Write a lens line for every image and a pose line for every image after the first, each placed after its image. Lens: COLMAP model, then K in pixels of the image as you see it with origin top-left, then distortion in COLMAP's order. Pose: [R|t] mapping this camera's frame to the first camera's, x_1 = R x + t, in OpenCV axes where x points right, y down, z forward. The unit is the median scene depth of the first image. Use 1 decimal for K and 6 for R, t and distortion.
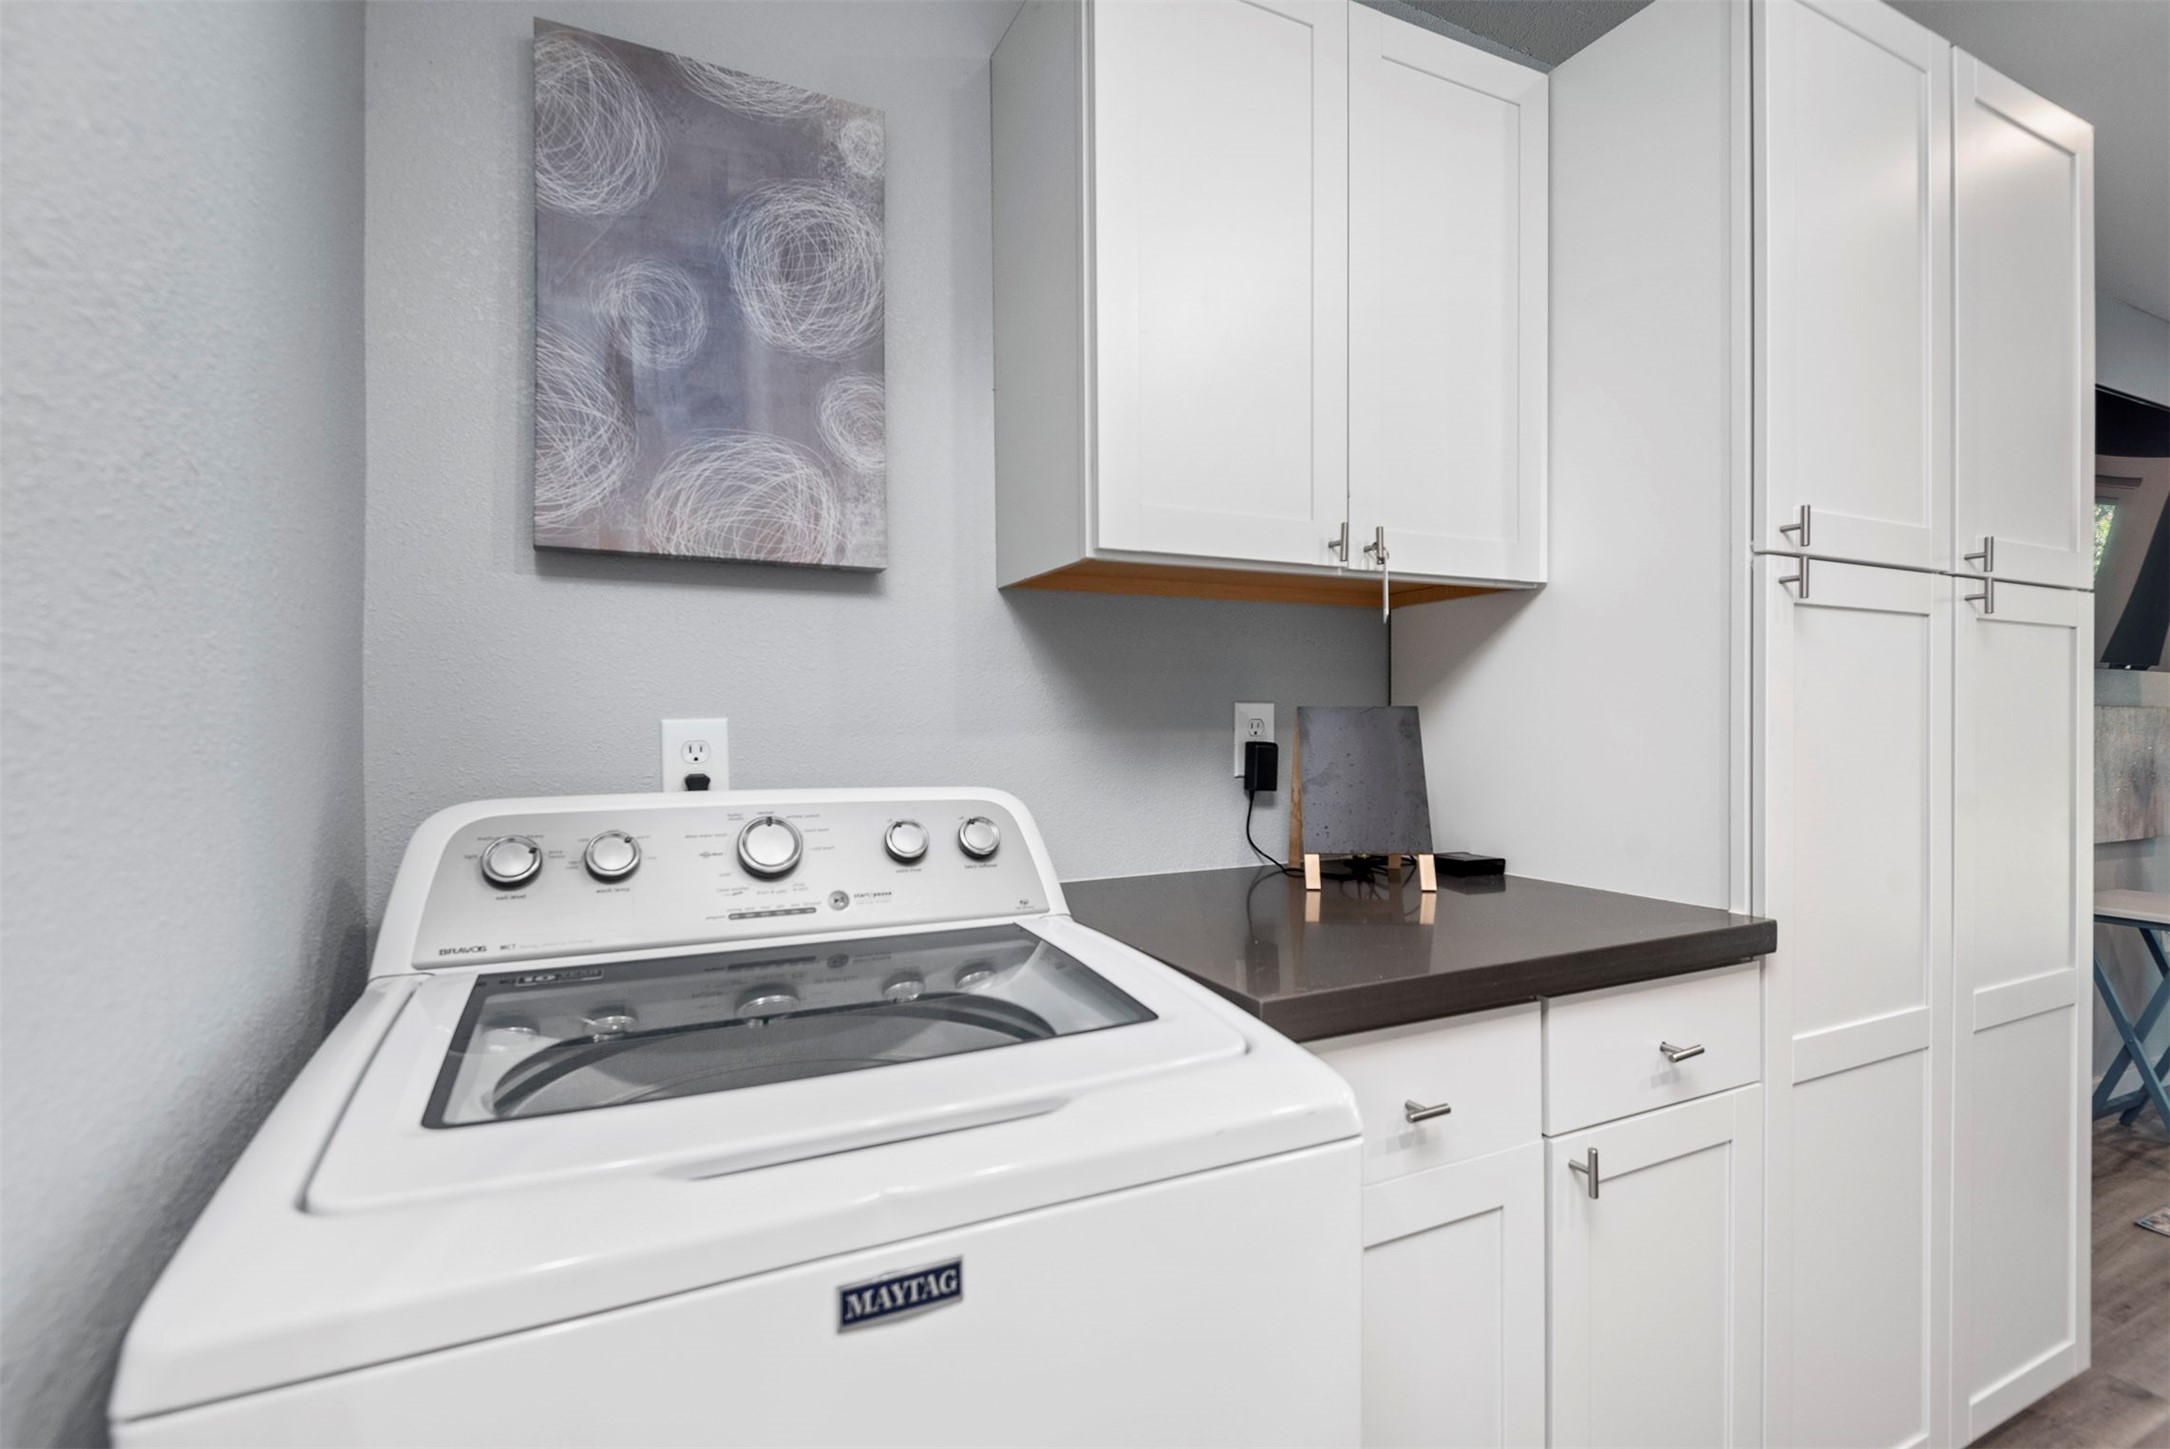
lens RADIAL K [[1028.0, 0, 1094.5], [0, 1028.0, 719.4], [0, 0, 1]] dist [0.000785, -0.000123]
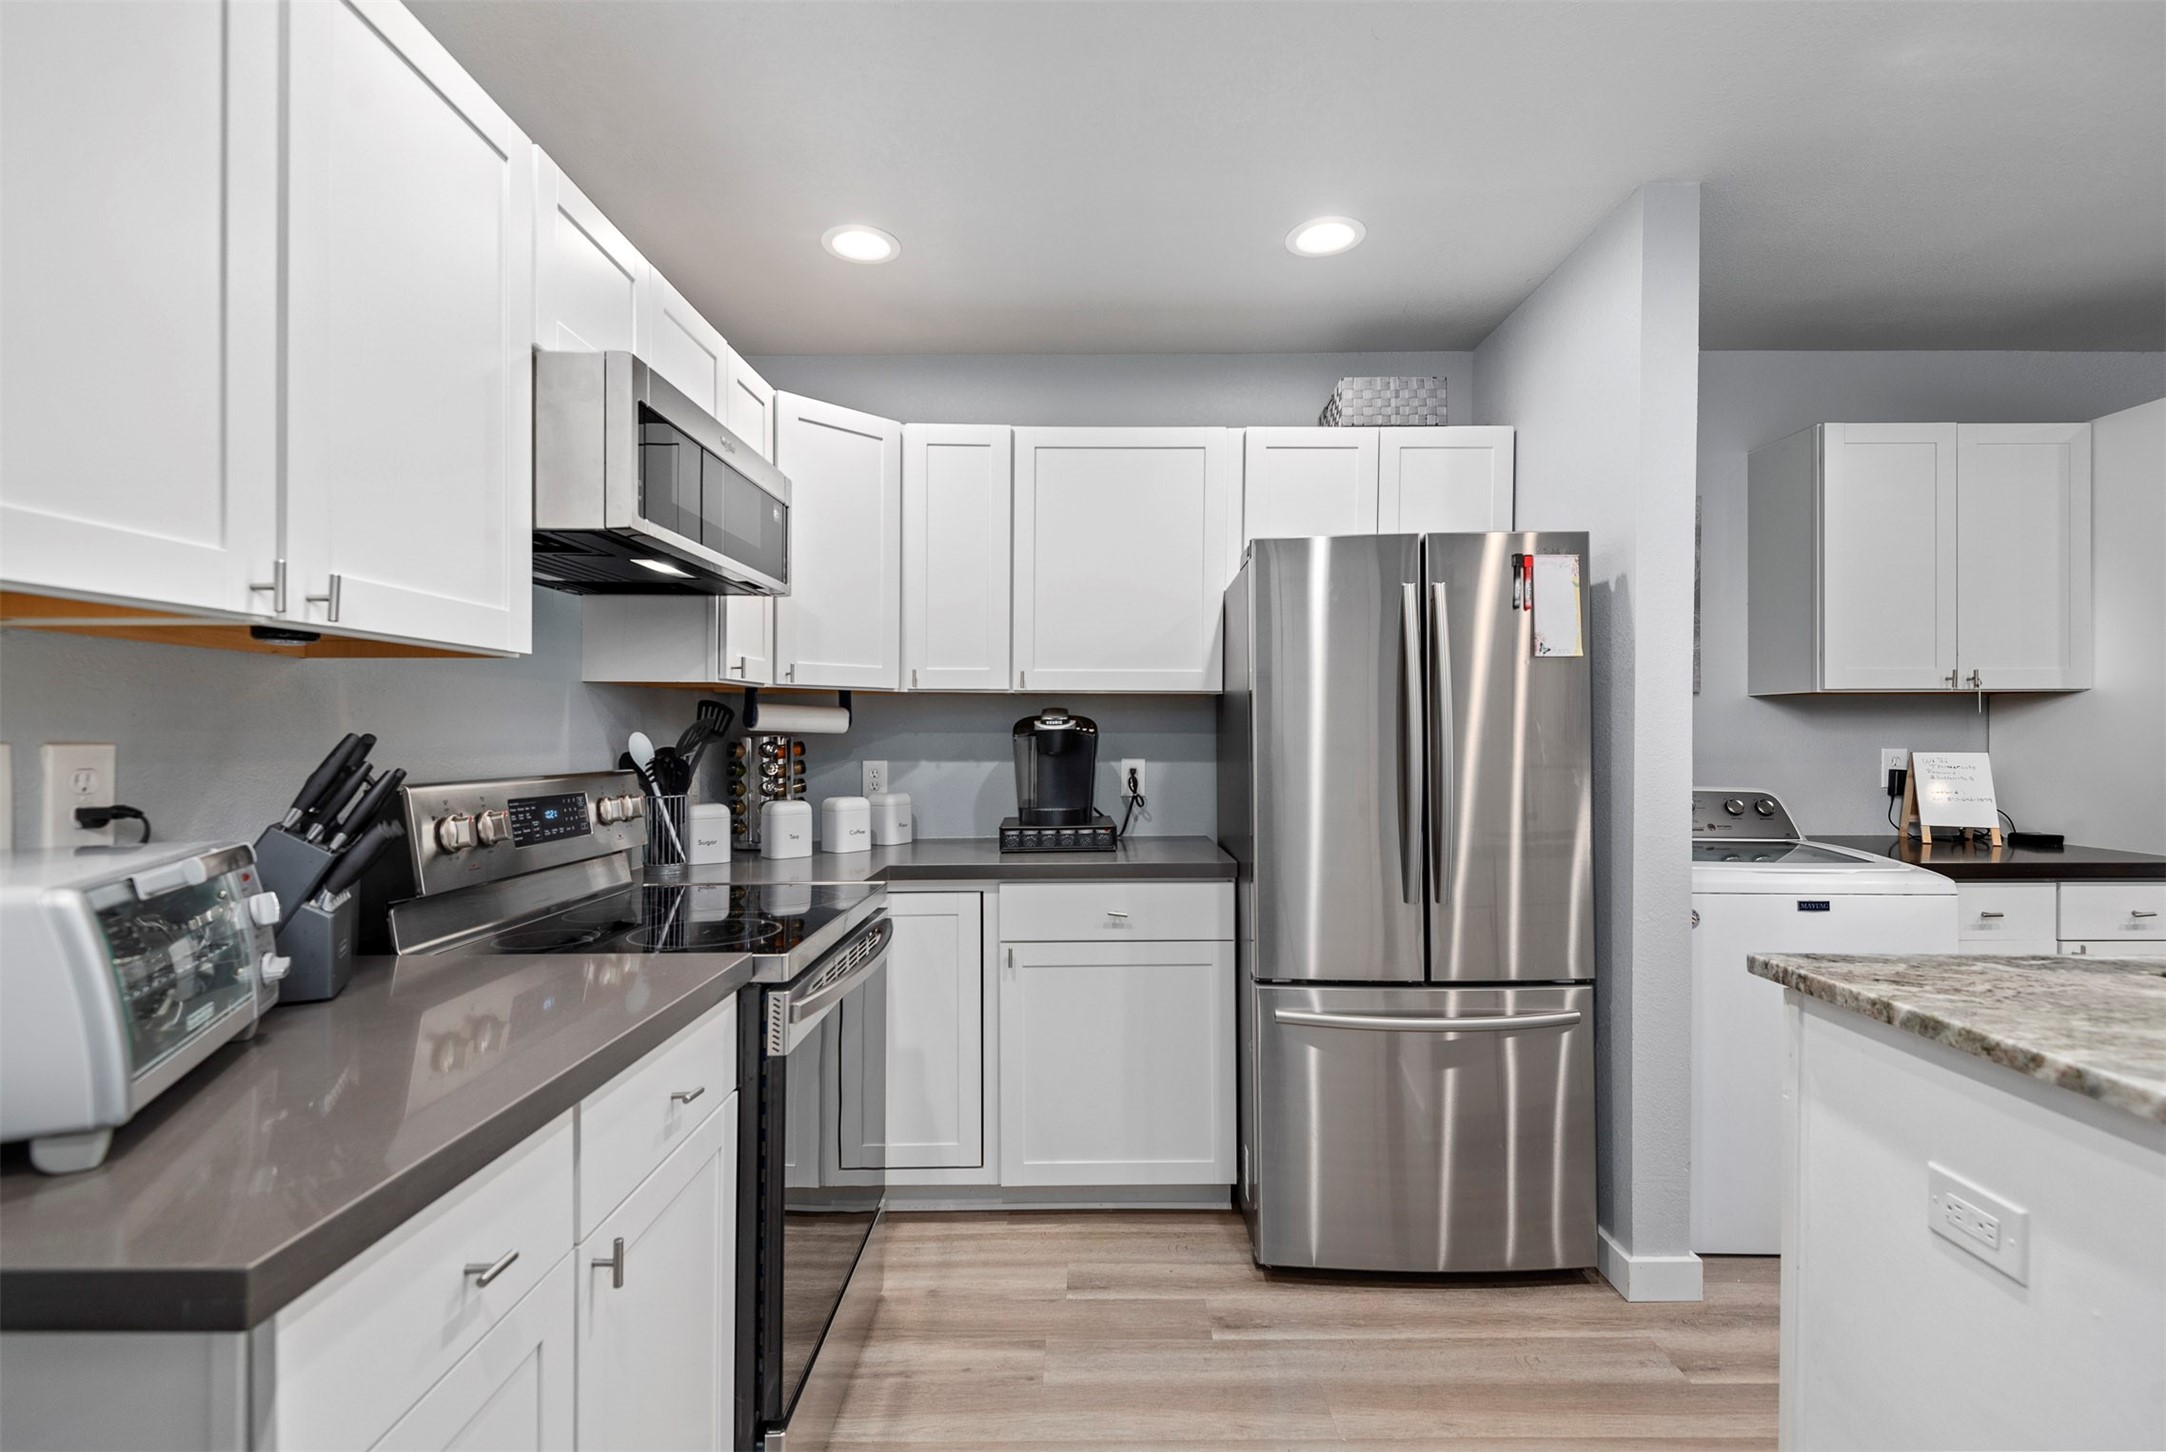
lens RADIAL K [[1034.9, 0, 1083.0], [0, 1034.9, 726.0], [0, 0, 1]] dist [-0.001828, -0.000330]
pose [[0.893050, 0.005877, -0.449919, -0.454613], [-0.006395, 0.999979, 0.000369, -0.068980], [0.449912, 0.002548, 0.893069, -1.931064]]
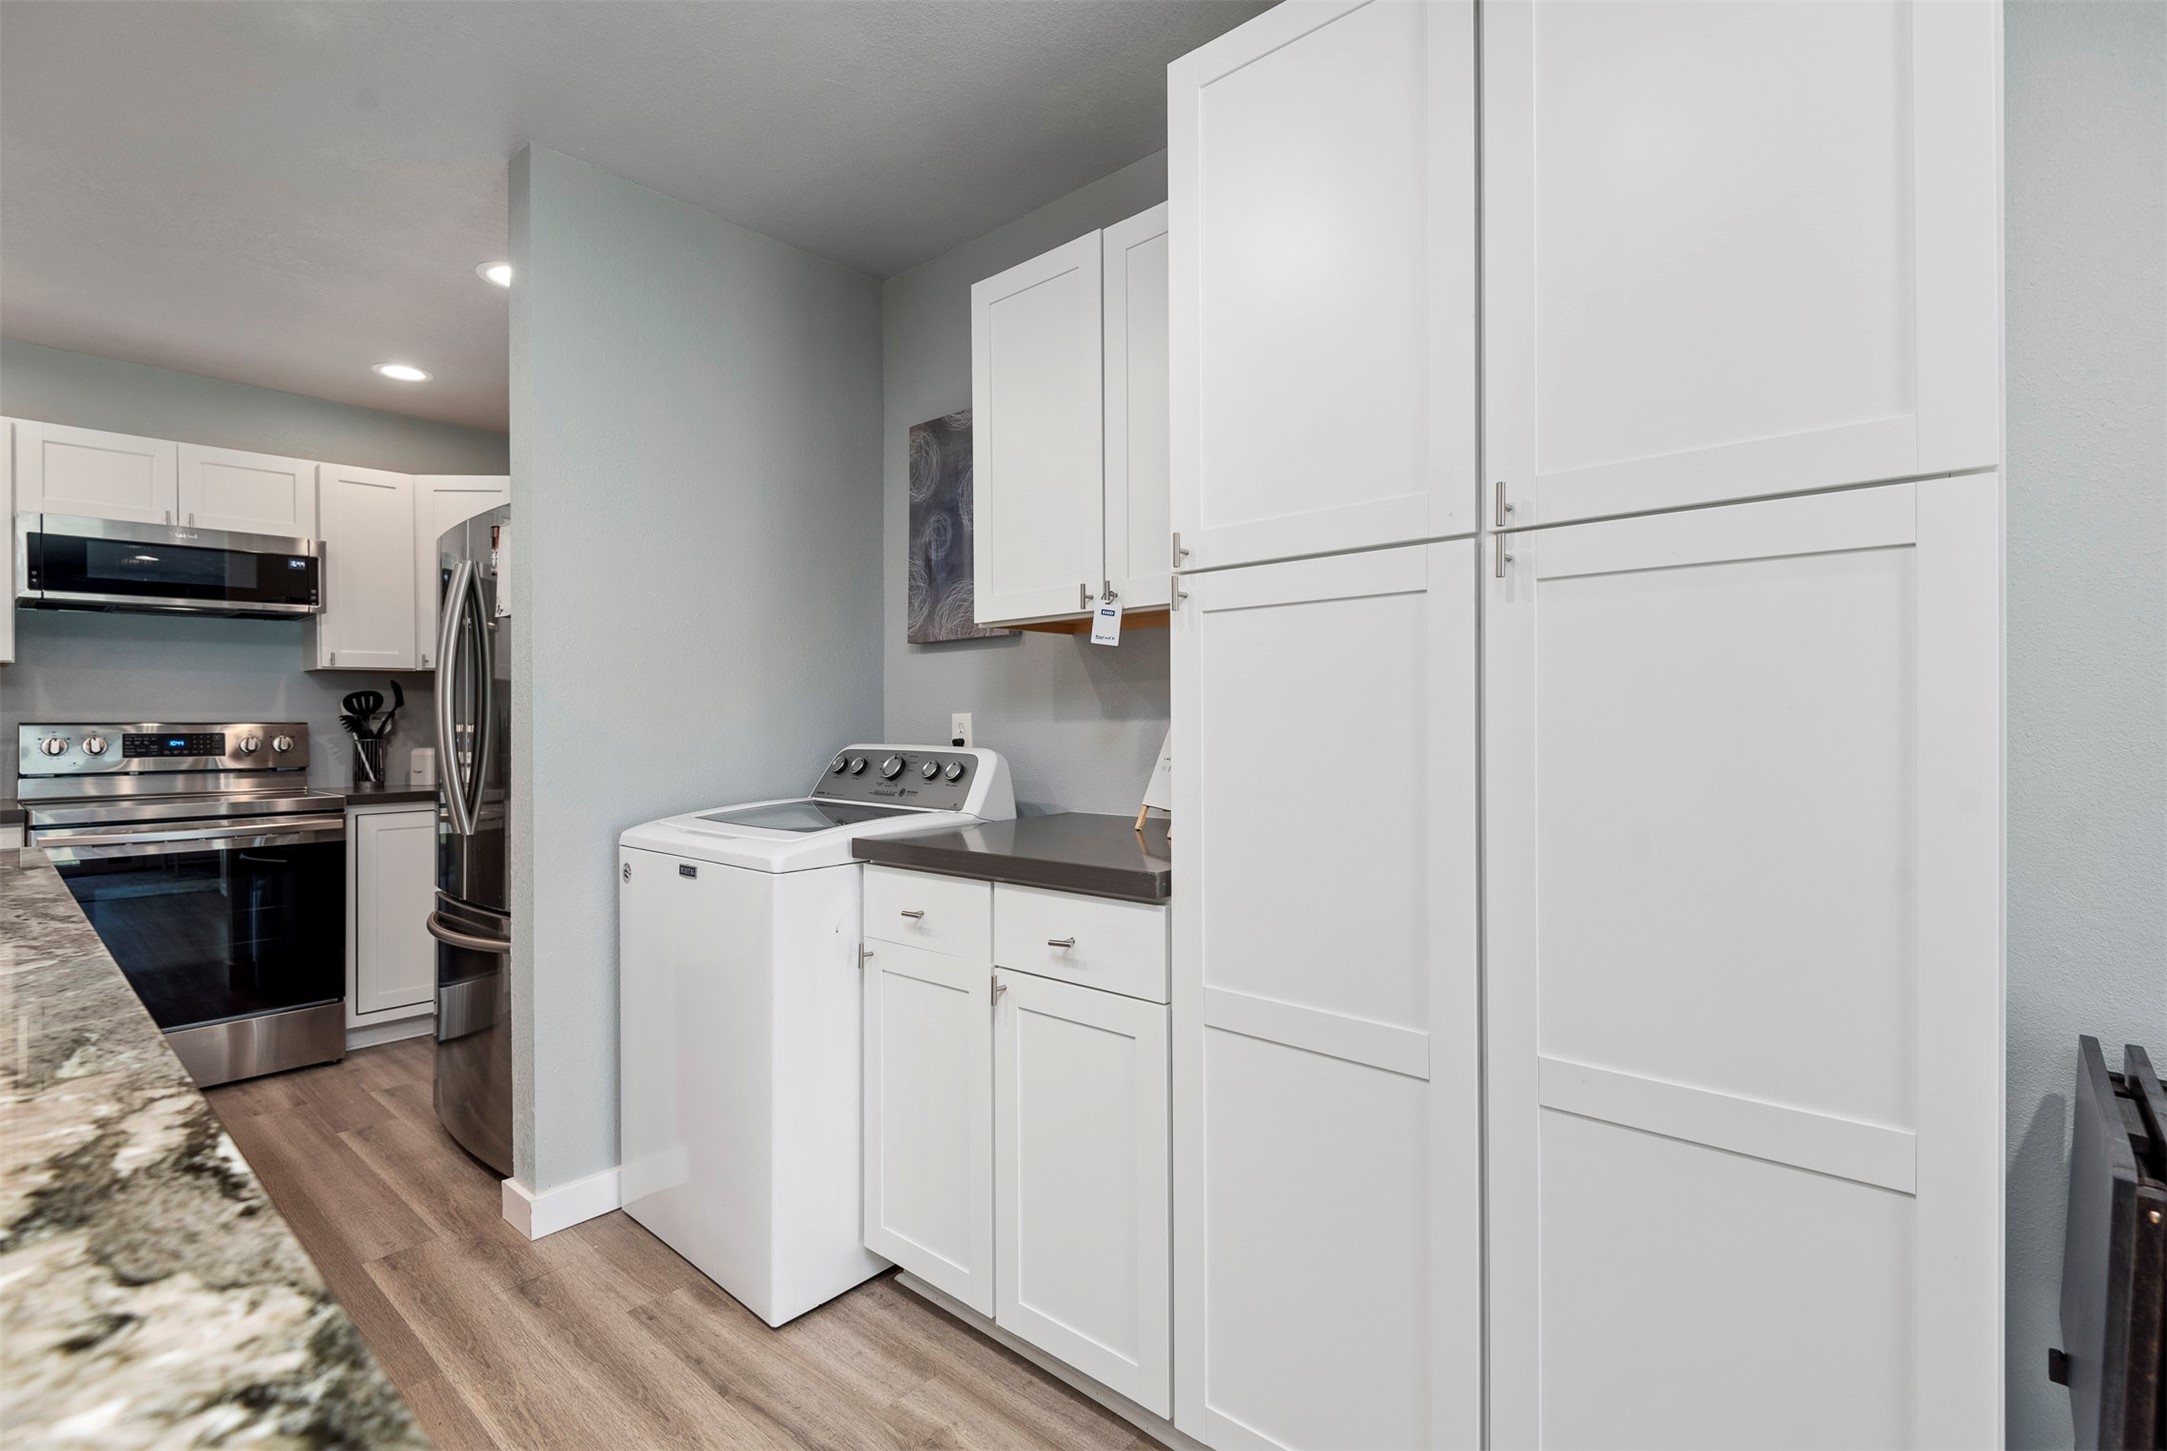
lens RADIAL K [[1026.6, 0, 1093.0], [0, 1026.6, 720.4], [0, 0, 1]] dist [0.000785, -0.000123]
pose [[0.359988, 0.000271, -0.932957, 1.800300], [0.004076, 0.999990, 0.001863, 0.011493], [0.932948, -0.004474, 0.359983, 0.497983]]
